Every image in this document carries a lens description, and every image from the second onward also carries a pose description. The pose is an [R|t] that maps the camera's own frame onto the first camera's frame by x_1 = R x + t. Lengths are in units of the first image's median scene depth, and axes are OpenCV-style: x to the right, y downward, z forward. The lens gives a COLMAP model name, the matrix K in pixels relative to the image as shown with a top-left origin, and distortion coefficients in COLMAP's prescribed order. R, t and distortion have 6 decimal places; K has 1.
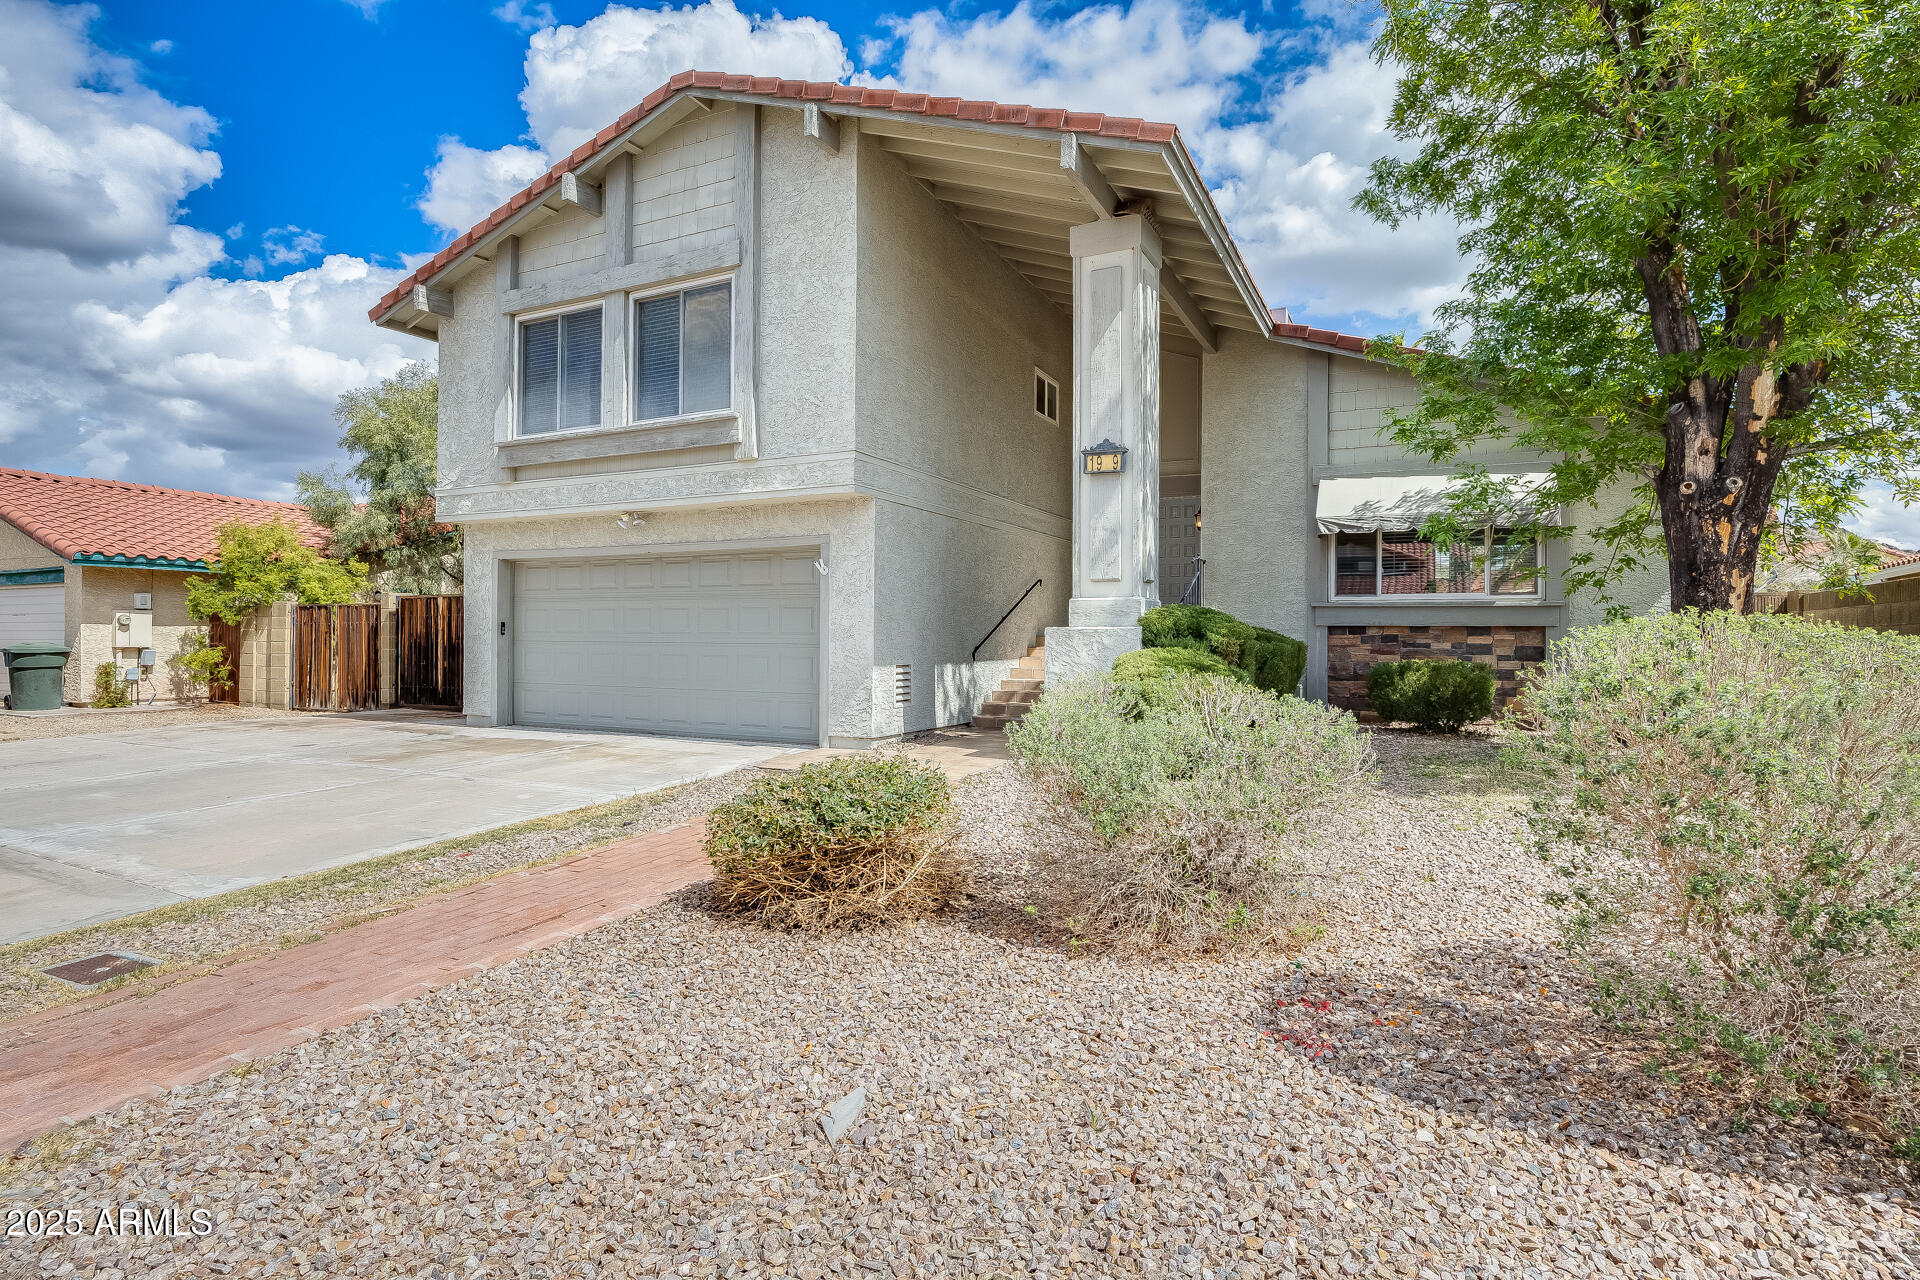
lens RADIAL K [[753.7, 0, 974.9], [0, 753.7, 634.6], [0, 0, 1]] dist [0.006801, 0.000040]
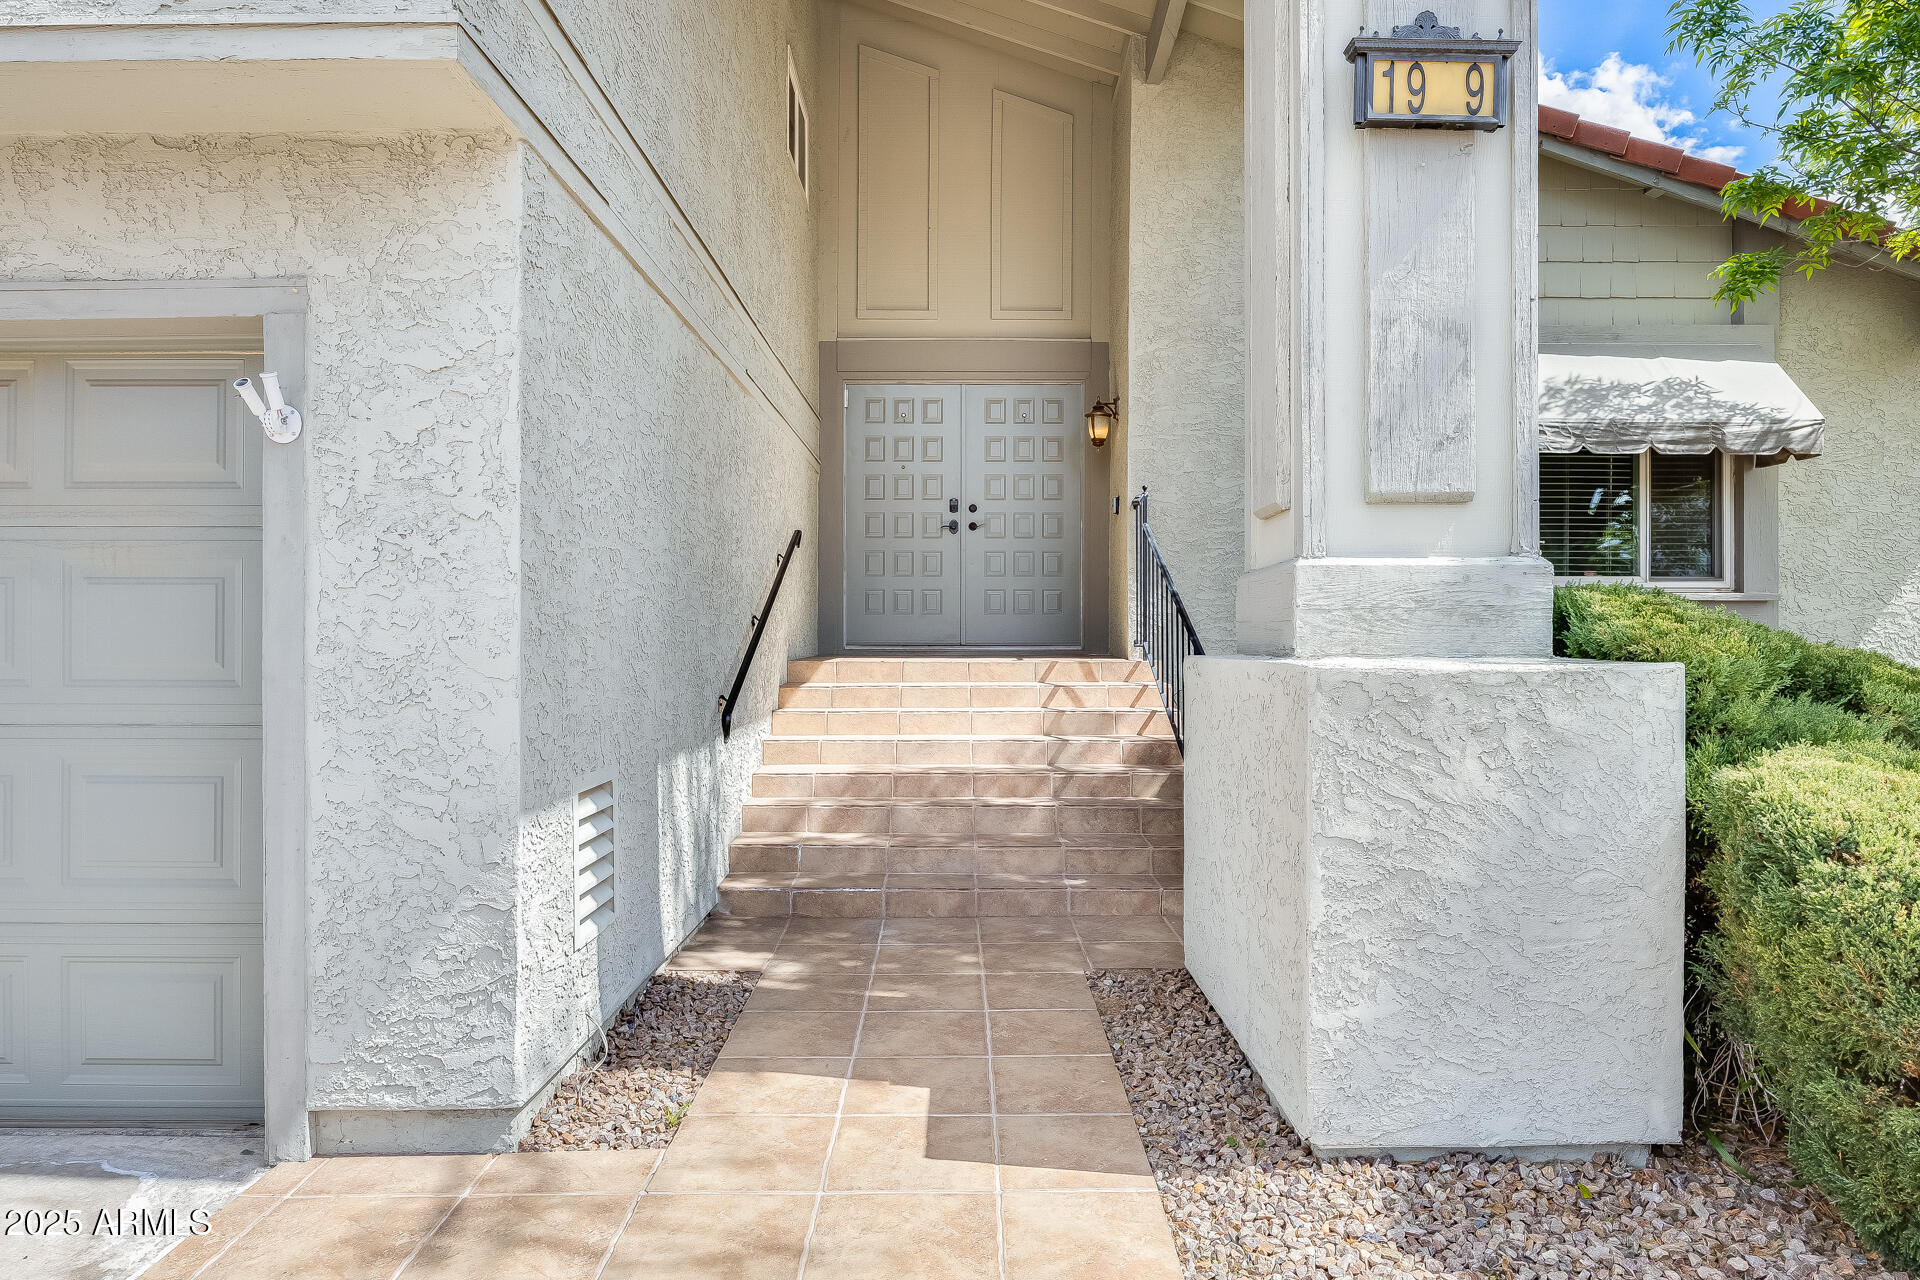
lens RADIAL K [[1118.5, 0, 960.8], [0, 1118.5, 647.9], [0, 0, 1]] dist [-0.002698, -0.000029]
pose [[0.921560, -0.003505, 0.388220, -0.139830], [0.001832, 0.999987, 0.004680, -0.014841], [-0.388232, -0.003601, 0.921555, 0.589700]]
